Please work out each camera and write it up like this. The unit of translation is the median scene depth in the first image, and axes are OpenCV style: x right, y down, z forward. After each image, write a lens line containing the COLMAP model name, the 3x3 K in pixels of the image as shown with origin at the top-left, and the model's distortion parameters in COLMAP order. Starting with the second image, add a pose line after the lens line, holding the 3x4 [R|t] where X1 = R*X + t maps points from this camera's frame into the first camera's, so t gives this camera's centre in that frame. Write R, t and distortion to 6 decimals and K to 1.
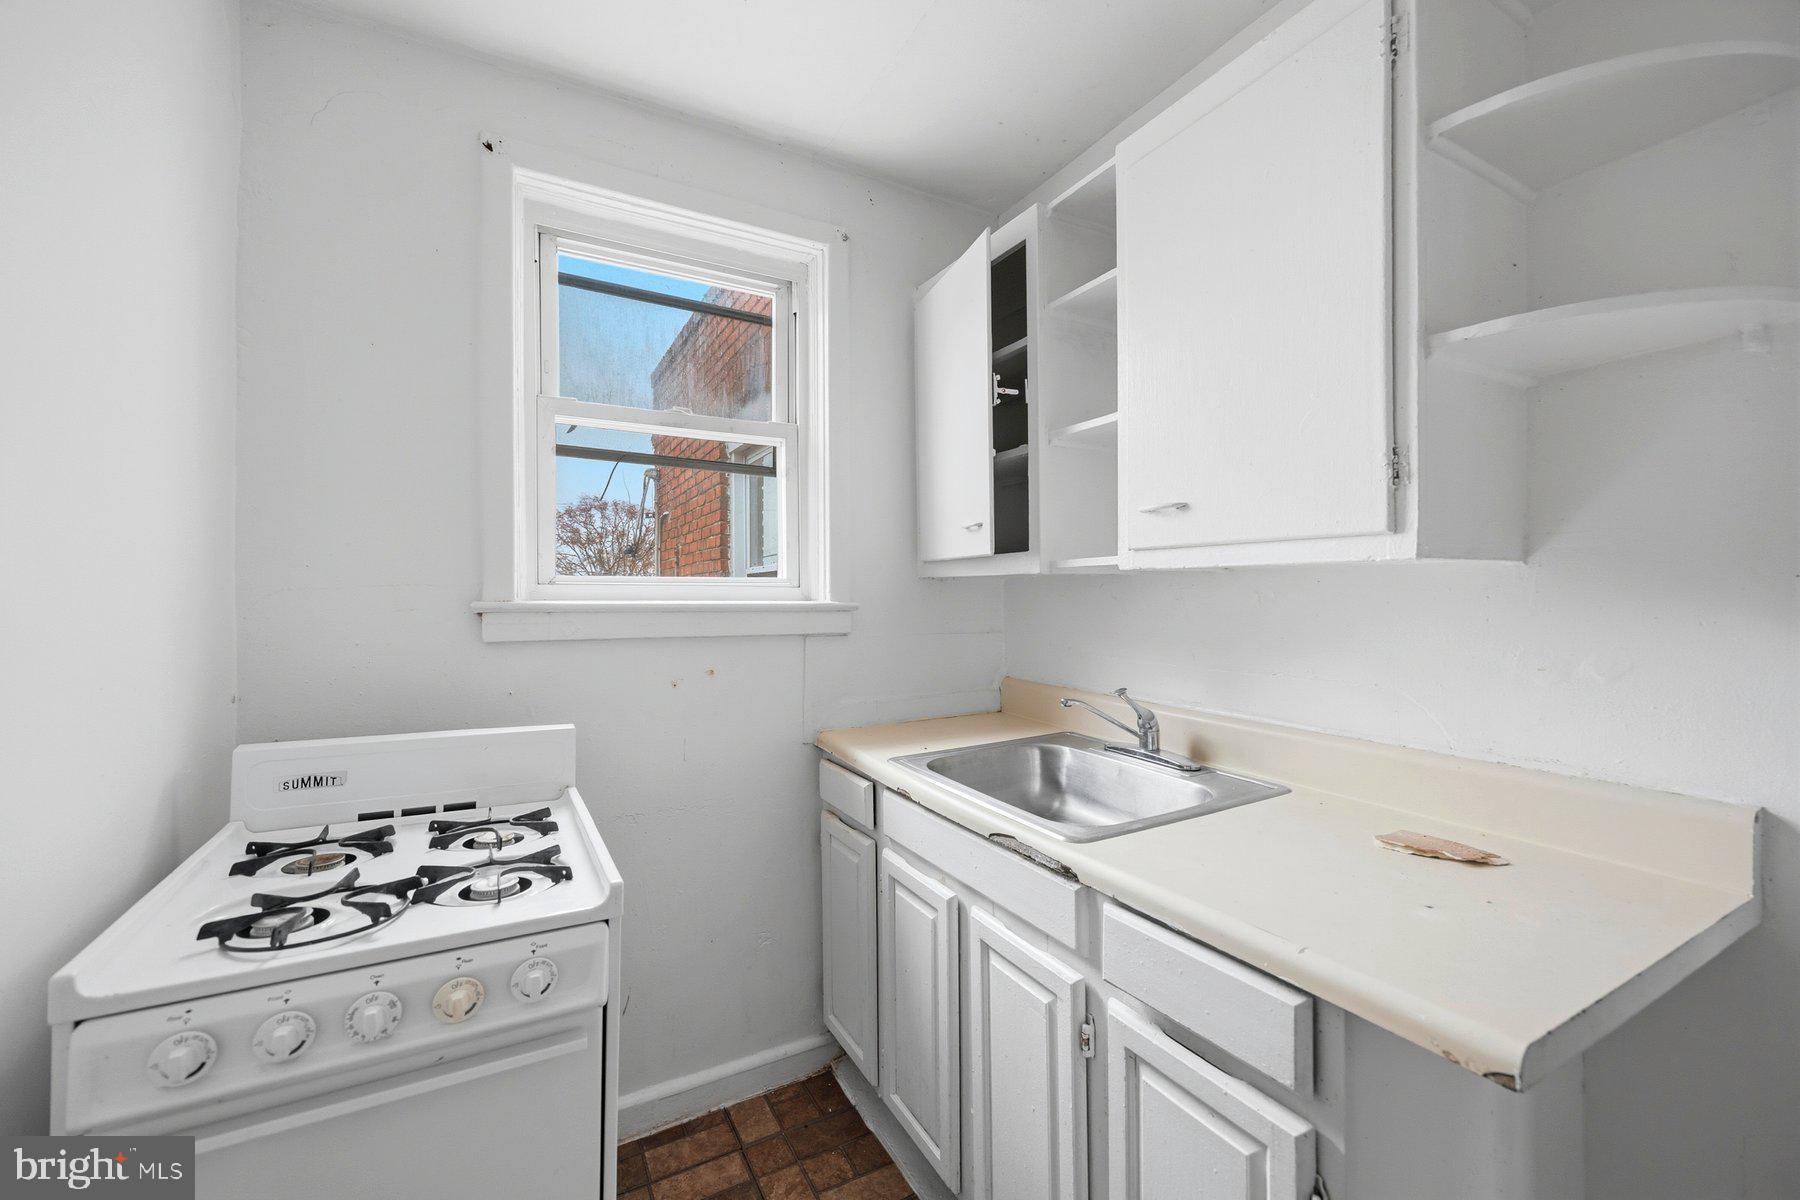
lens RADIAL K [[738.9, 0, 897.2], [0, 738.9, 593.8], [0, 0, 1]] dist [0.000553, -0.000002]
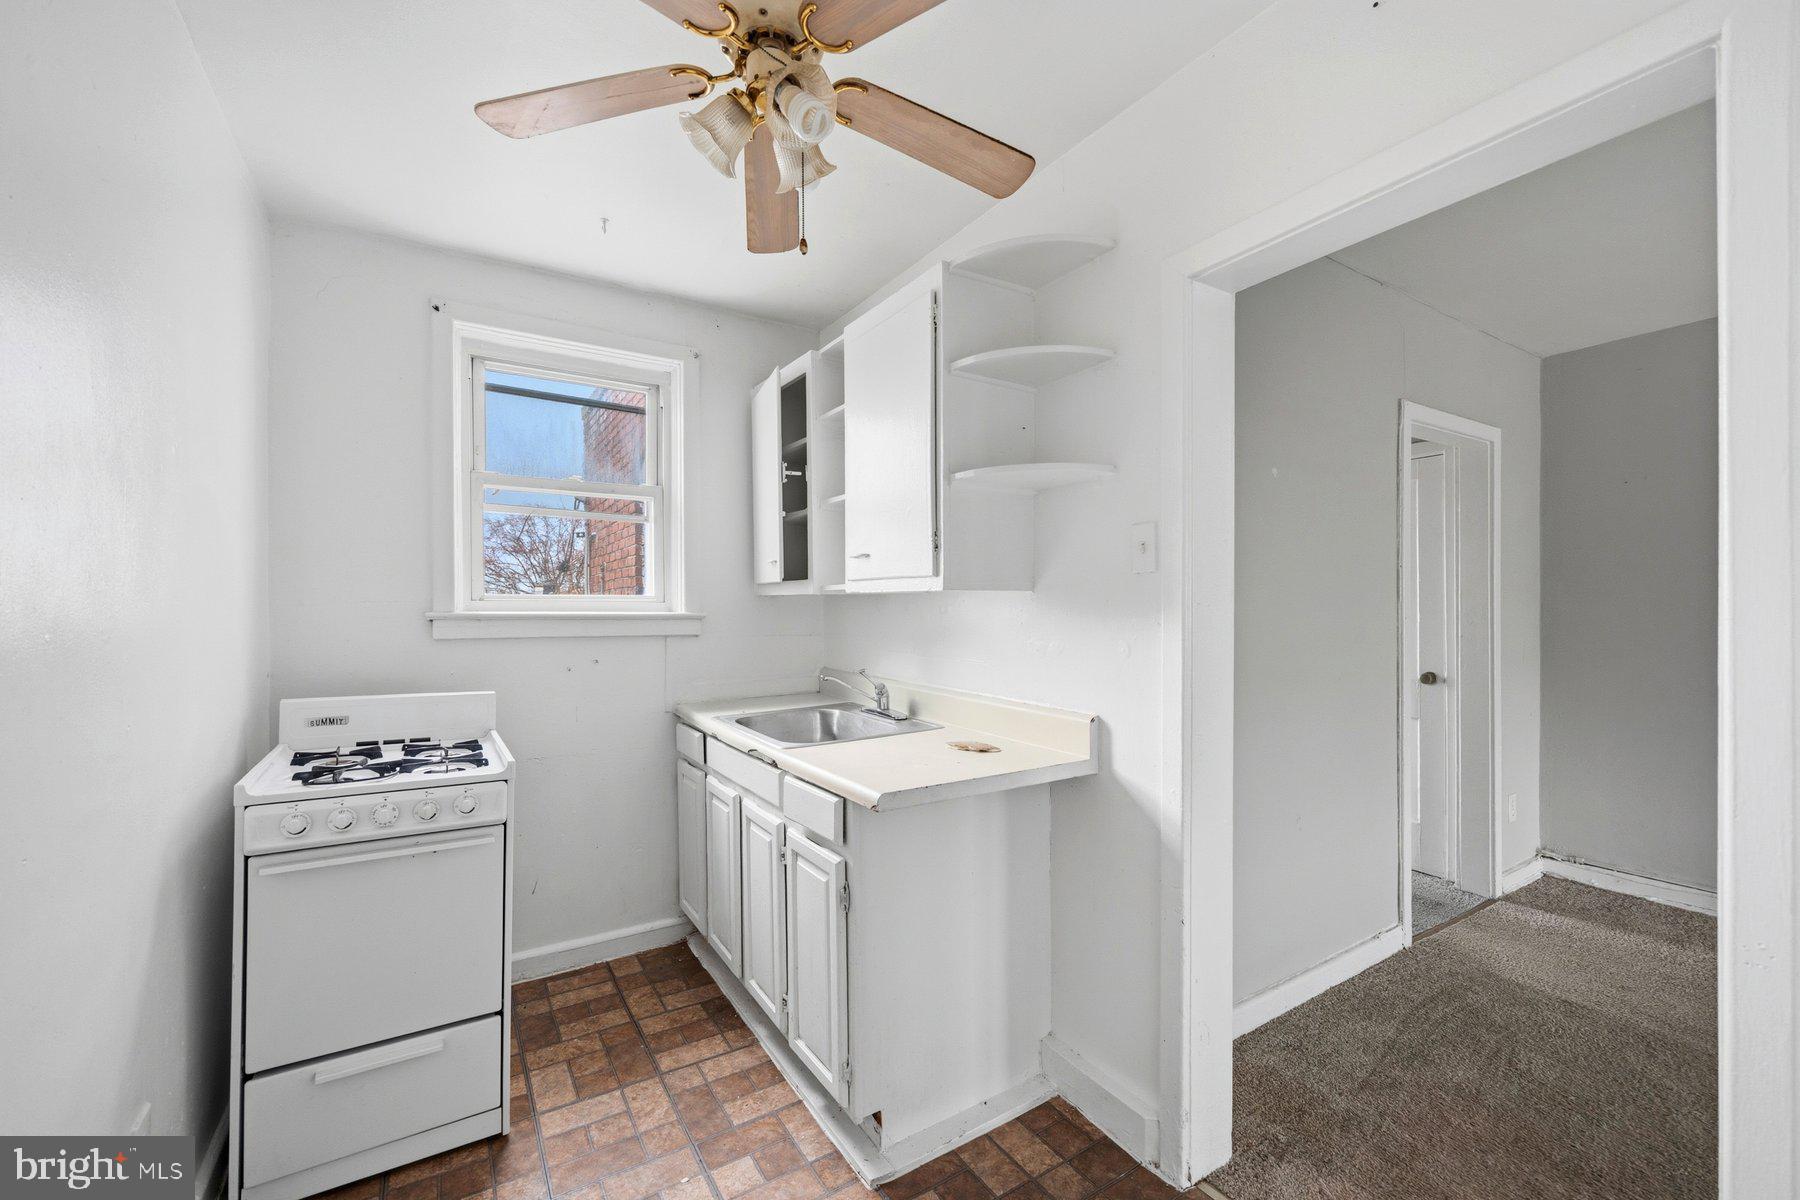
lens RADIAL K [[731.3, 0, 896.6], [0, 731.3, 610.6], [0, 0, 1]] dist [-0.003441, 0.000386]
pose [[0.997789, 0.001426, 0.066445, 0.268864], [-0.001952, 0.999967, 0.007865, -0.005880], [-0.066432, -0.007977, 0.997759, -0.520819]]
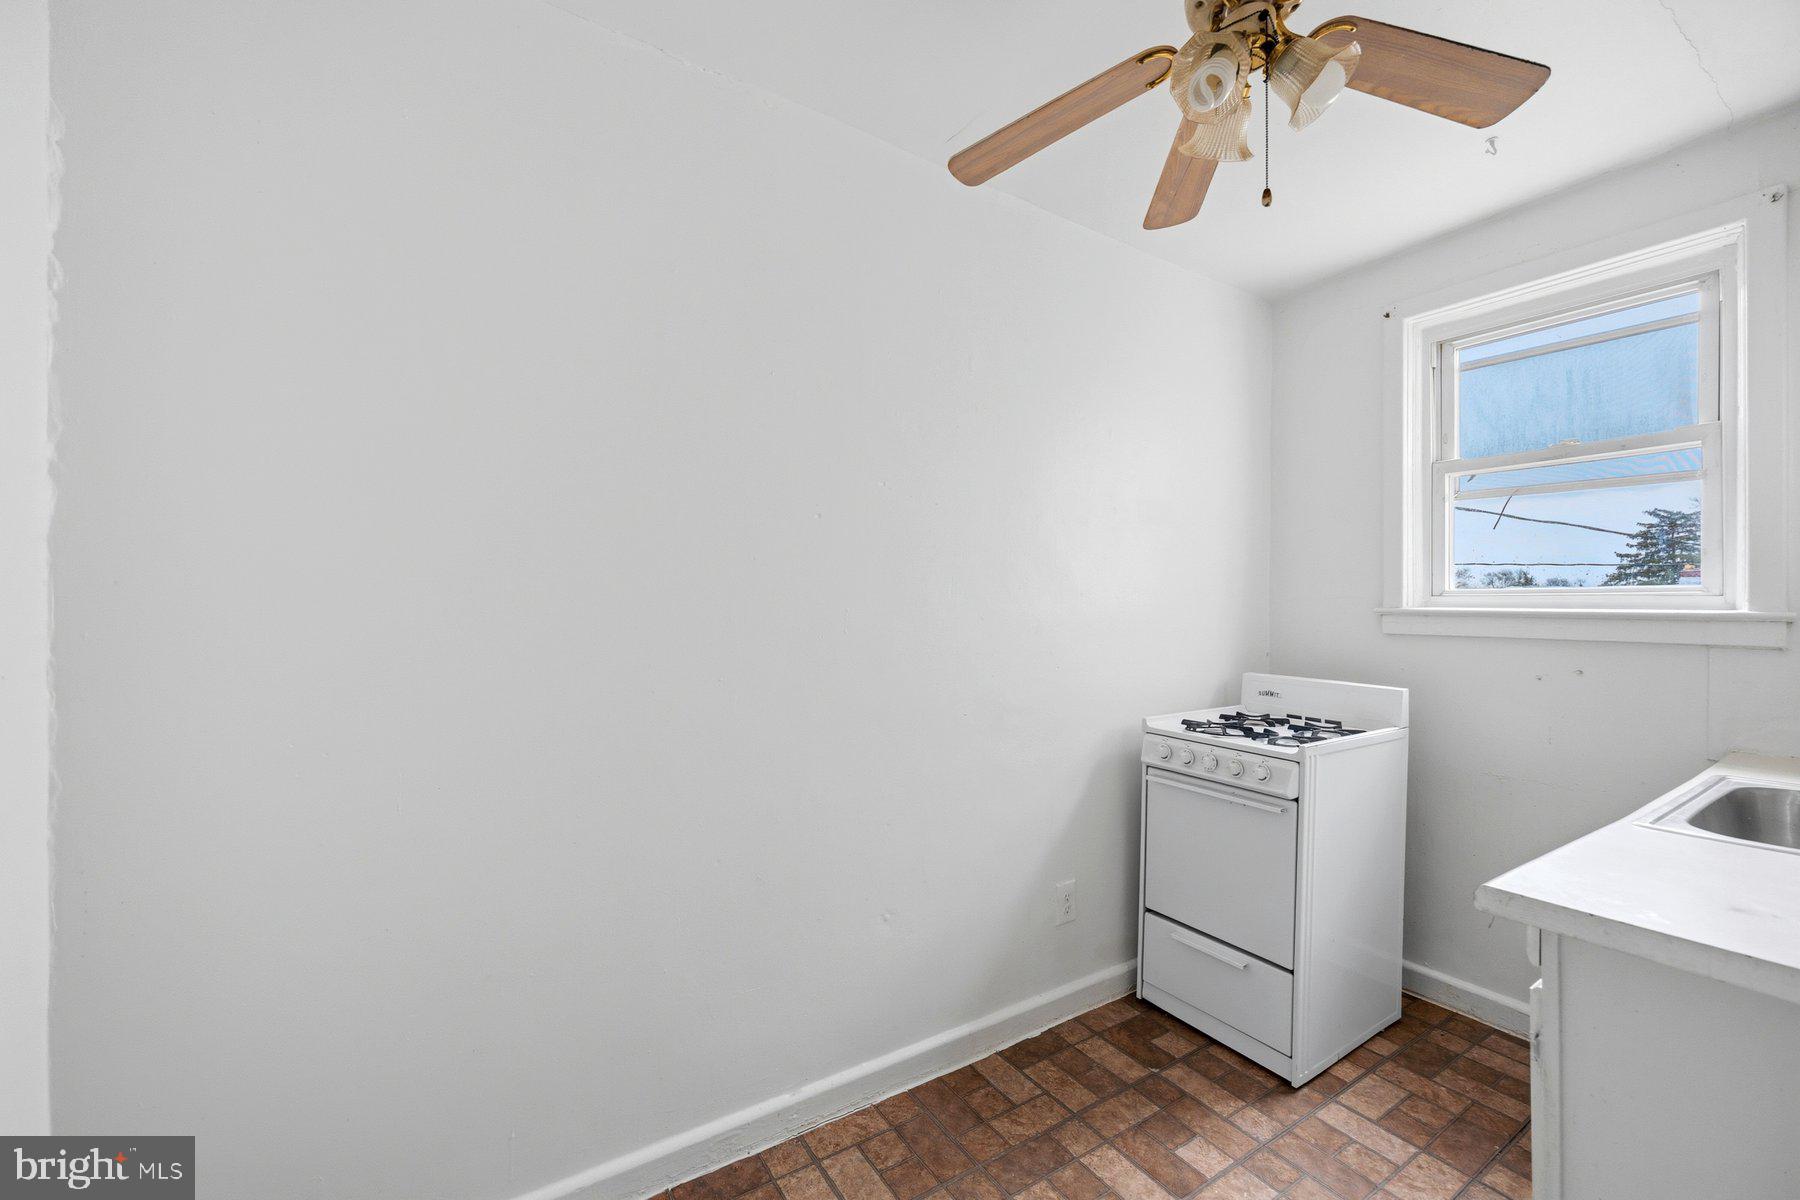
lens RADIAL K [[749.5, 0, 901.2], [0, 749.5, 604.5], [0, 0, 1]] dist [-0.000440, 0.000181]
pose [[0.057825, 0.004884, -0.998315, 0.929207], [0.003903, 0.999979, 0.005118, -0.007854], [0.998319, -0.004192, 0.057804, -0.111626]]
